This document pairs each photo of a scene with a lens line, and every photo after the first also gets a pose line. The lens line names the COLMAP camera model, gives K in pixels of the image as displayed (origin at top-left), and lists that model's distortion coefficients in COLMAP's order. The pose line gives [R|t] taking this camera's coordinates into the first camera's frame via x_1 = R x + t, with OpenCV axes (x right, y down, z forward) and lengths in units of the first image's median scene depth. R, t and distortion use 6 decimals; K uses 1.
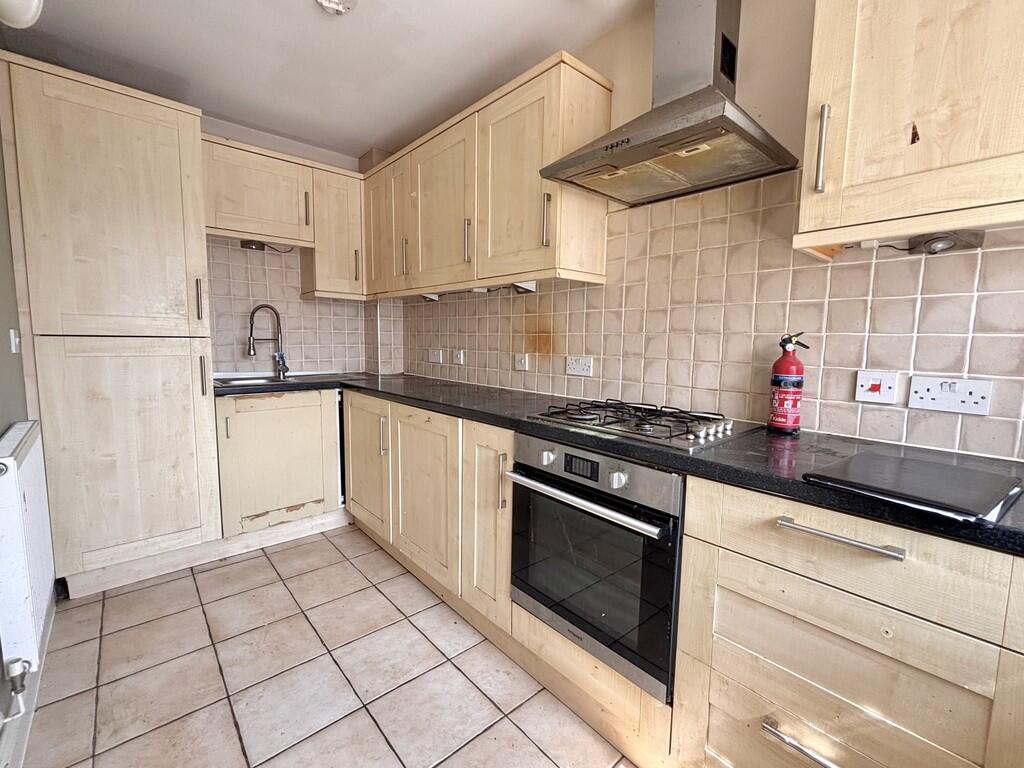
lens RADIAL K [[445.5, 0, 513.3], [0, 445.5, 383.6], [0, 0, 1]] dist [0.001329, -0.000097]
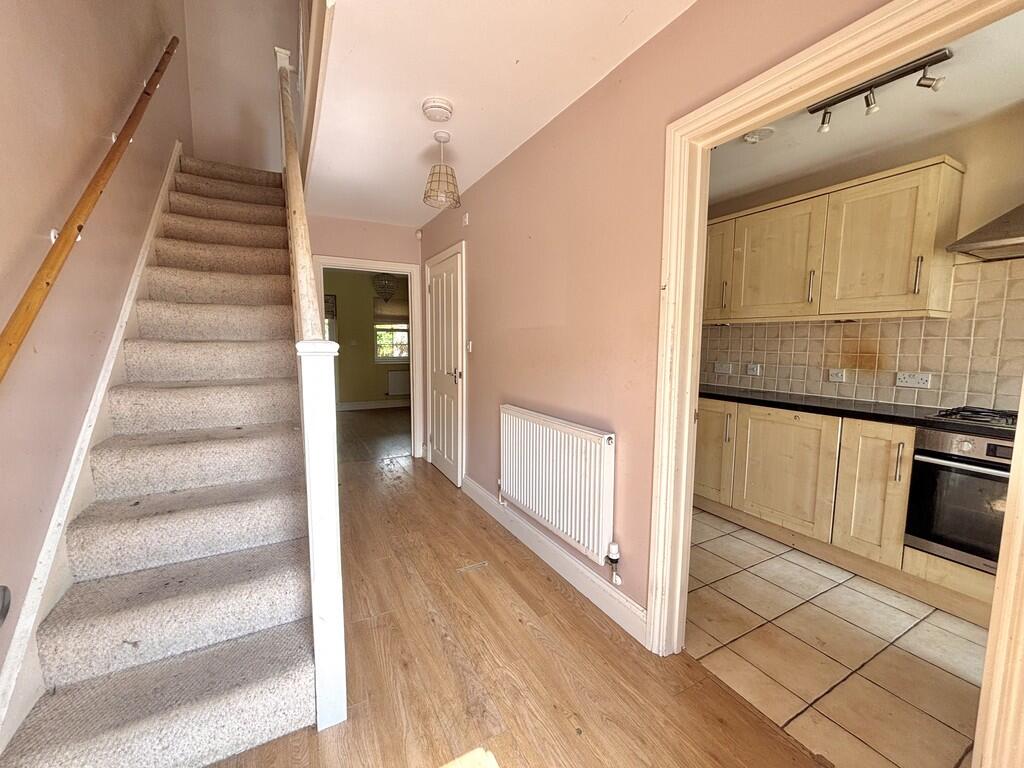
lens RADIAL K [[412.5, 0, 511.6], [0, 412.5, 383.4], [0, 0, 1]] dist [0.001786, 0.000420]
pose [[0.975588, 0.015185, -0.219081, -0.795688], [-0.015620, 0.999878, -0.000254, -0.011652], [0.219051, 0.003670, 0.975707, -0.477804]]
